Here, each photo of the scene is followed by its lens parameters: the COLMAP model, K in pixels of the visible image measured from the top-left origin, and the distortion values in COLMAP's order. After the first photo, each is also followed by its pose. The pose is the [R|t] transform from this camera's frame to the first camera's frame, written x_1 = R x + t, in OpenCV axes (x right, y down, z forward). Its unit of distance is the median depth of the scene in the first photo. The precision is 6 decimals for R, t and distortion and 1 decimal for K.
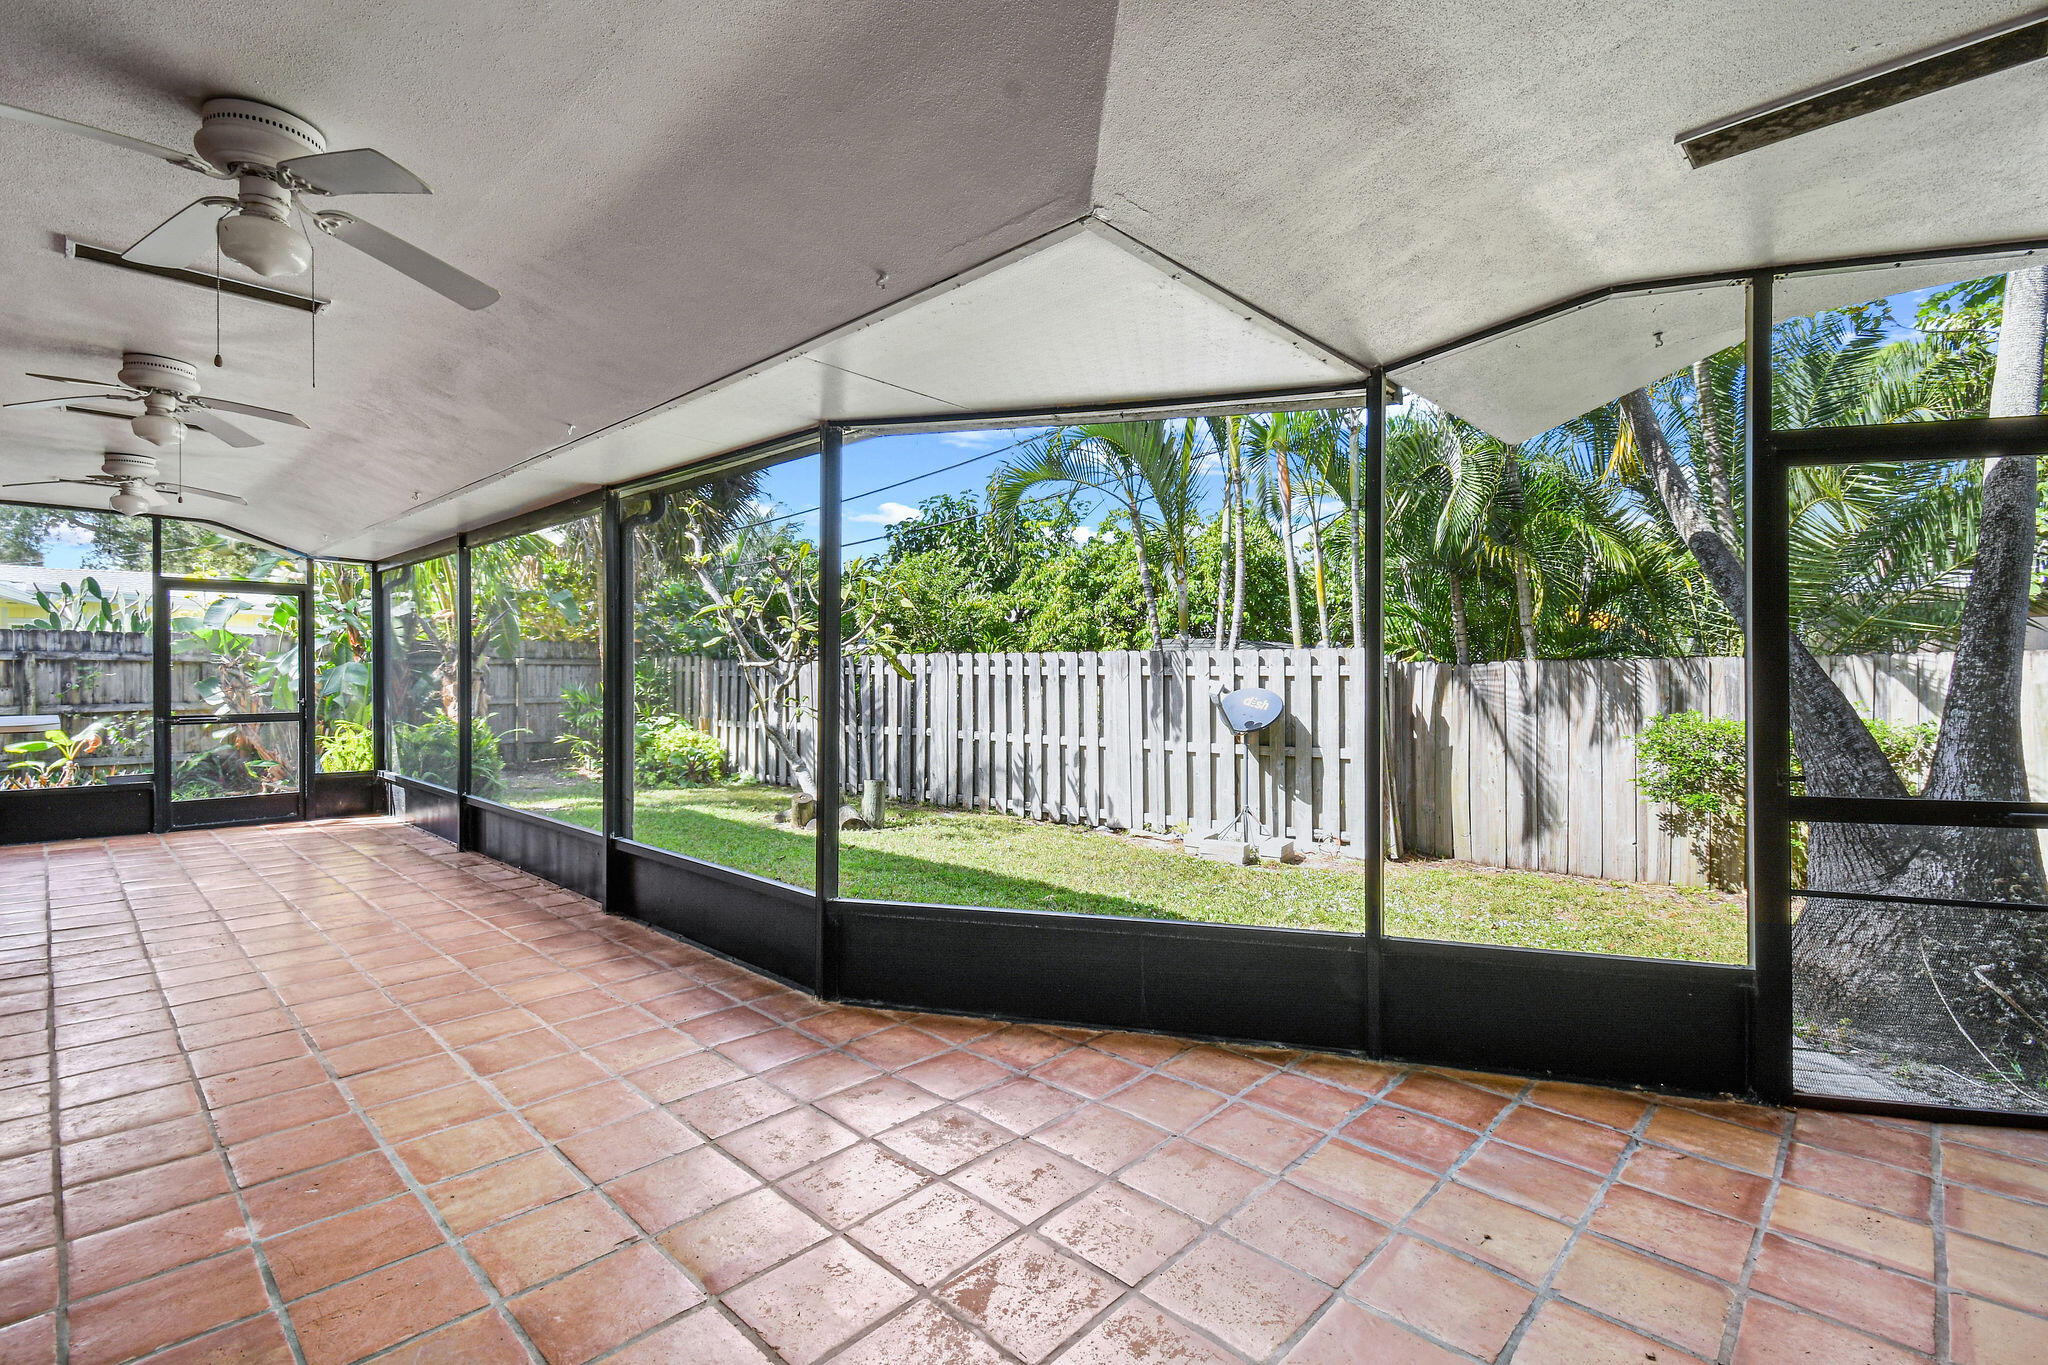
lens RADIAL K [[885.4, 0, 1013.4], [0, 885.4, 677.5], [0, 0, 1]] dist [-0.008035, -0.003619]
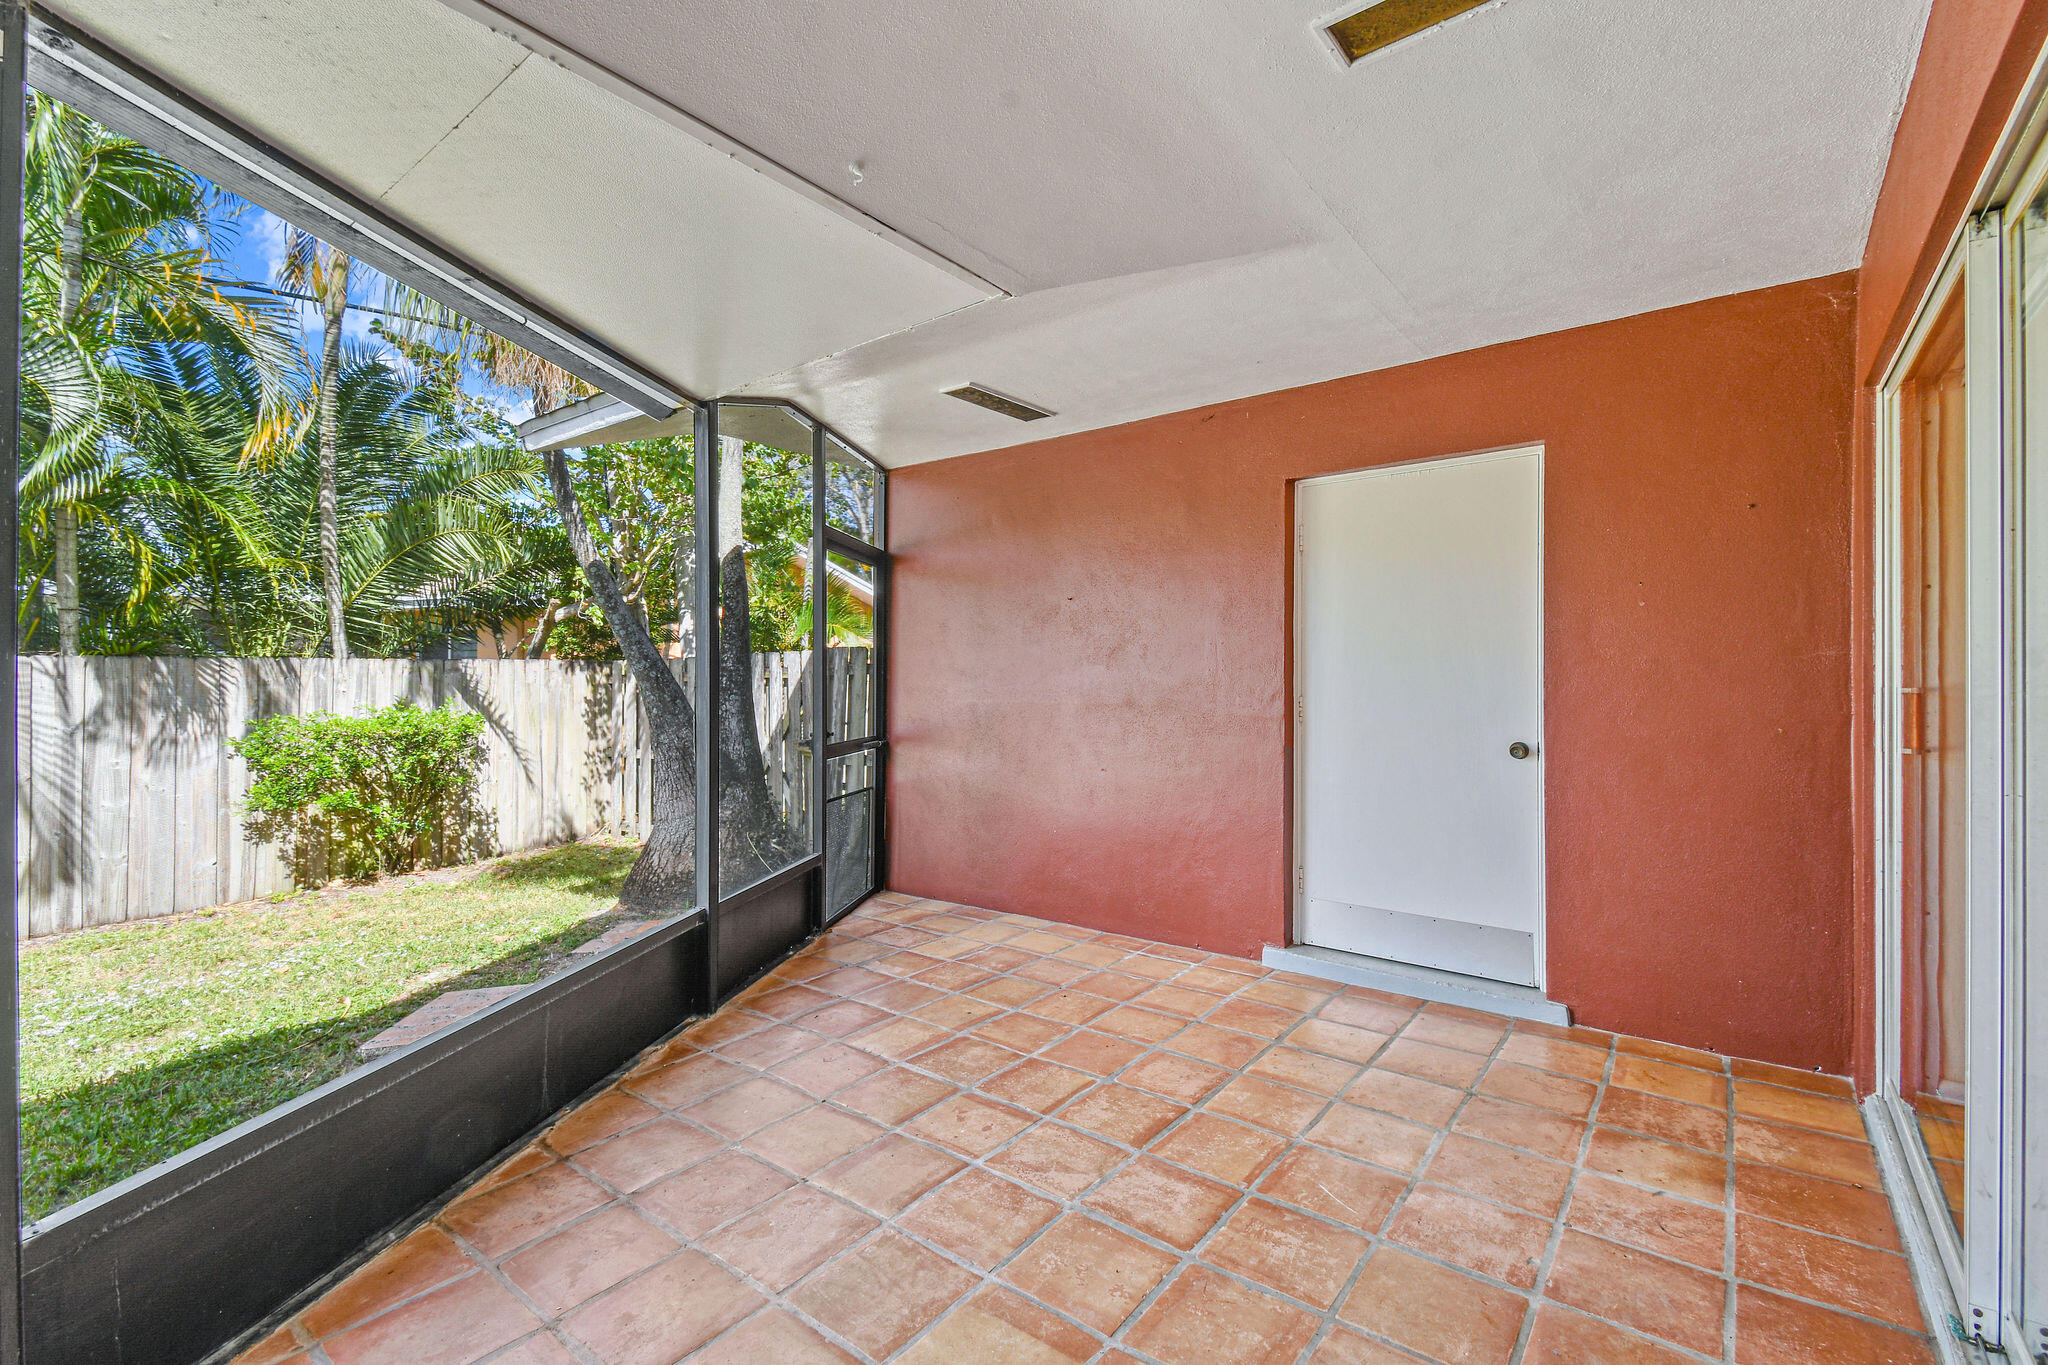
lens RADIAL K [[885.4, 0, 1038.3], [0, 885.4, 688.0], [0, 0, 1]] dist [-0.008035, -0.003619]
pose [[-0.127317, -0.009142, 0.991820, -0.299162], [0.003160, 0.999949, 0.009623, 0.003918], [-0.991857, 0.004359, -0.127281, 0.291273]]
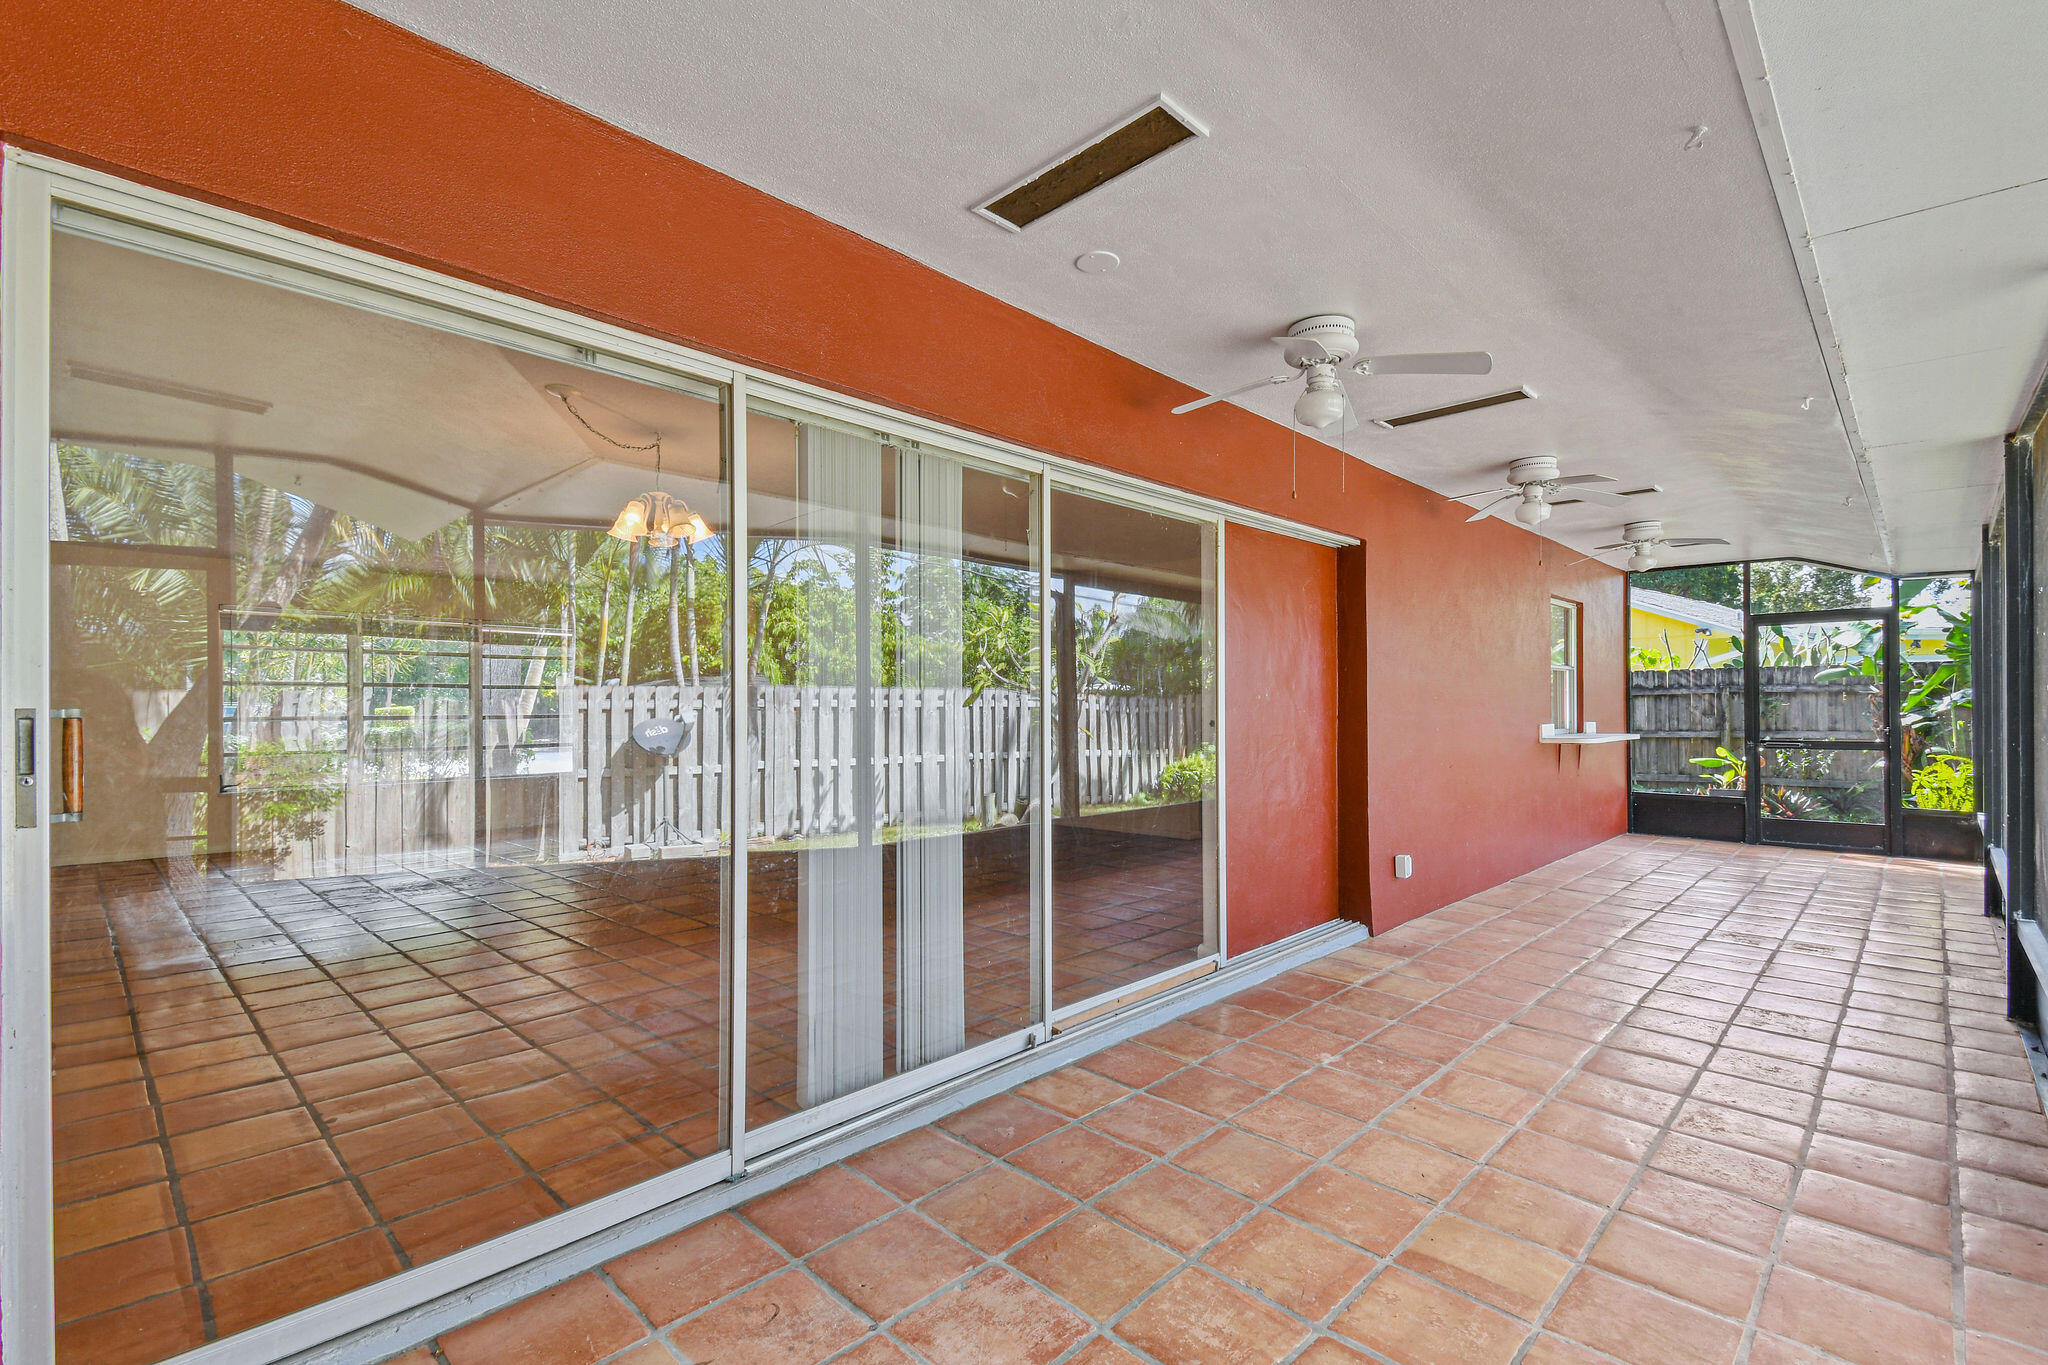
lens RADIAL K [[885.4, 0, 1072.9], [0, 885.4, 719.0], [0, 0, 1]] dist [-0.008035, -0.003619]
pose [[0.016623, 0.011376, -0.999797, 0.178890], [-0.001121, 0.999935, 0.011358, 0.007118], [0.999861, 0.000932, 0.016635, 0.146059]]
